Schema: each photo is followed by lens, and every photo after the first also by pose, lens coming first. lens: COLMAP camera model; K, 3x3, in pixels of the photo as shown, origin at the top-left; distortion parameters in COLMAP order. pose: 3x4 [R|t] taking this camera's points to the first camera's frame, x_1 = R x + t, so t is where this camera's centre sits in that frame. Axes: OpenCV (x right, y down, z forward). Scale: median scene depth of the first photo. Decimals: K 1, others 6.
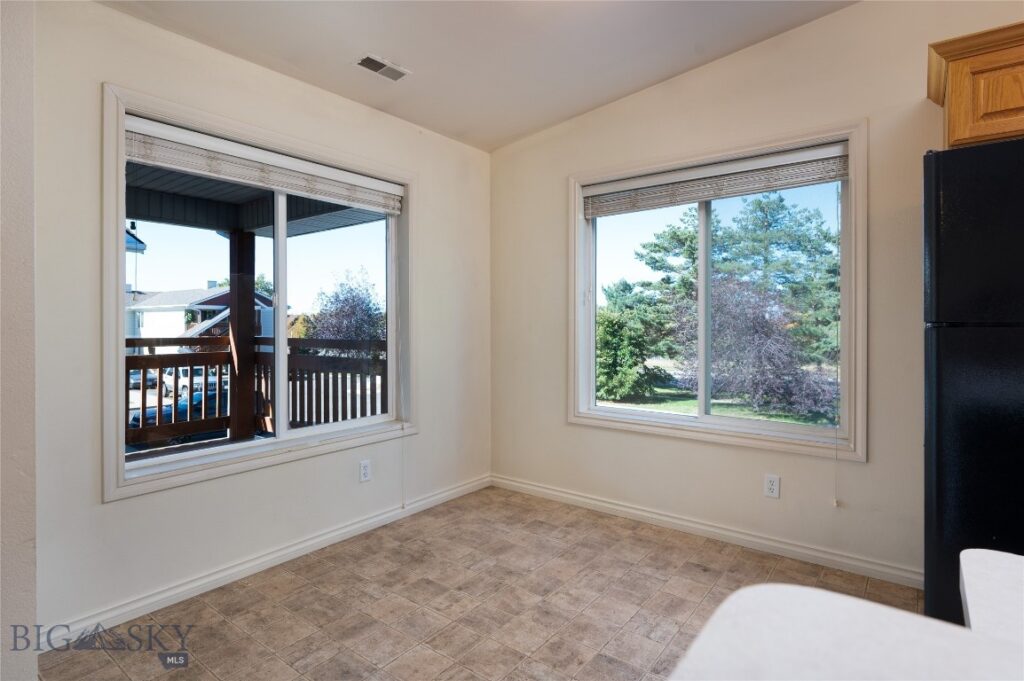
lens RADIAL K [[530.1, 0, 512.5], [0, 530.1, 333.2], [0, 0, 1]] dist [-0.001661, -0.000083]
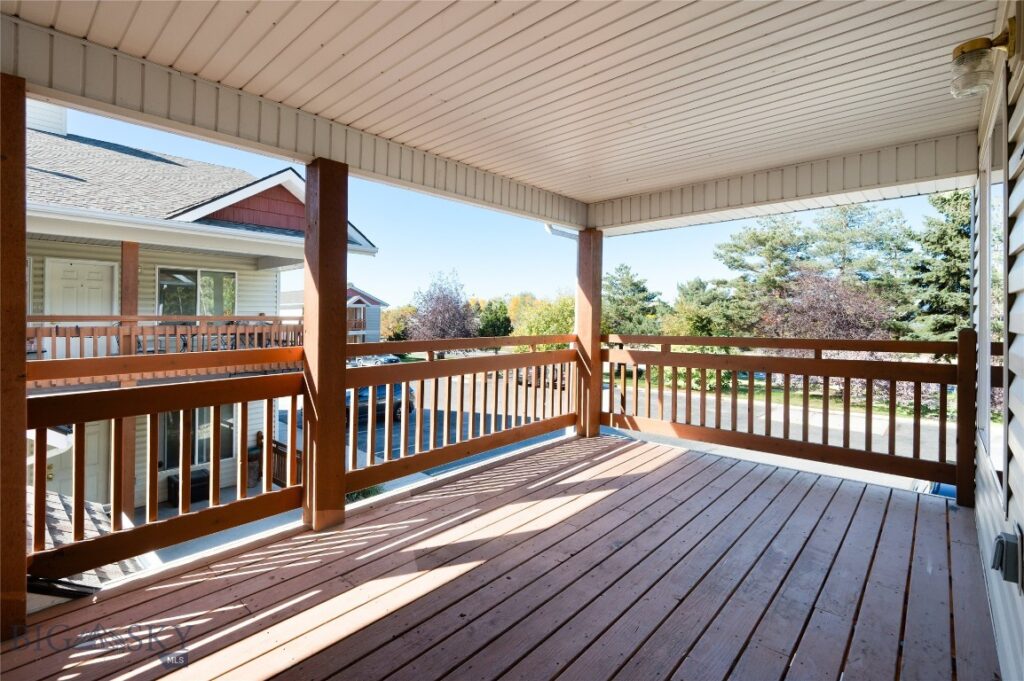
lens RADIAL K [[470.3, 0, 513.9], [0, 470.3, 319.1], [0, 0, 1]] dist [0.001002, 0.000031]
pose [[0.996713, -0.001050, -0.081006, -0.101252], [-0.000326, 0.999856, -0.016979, -0.001129], [0.081012, 0.016950, 0.996569, 0.016618]]
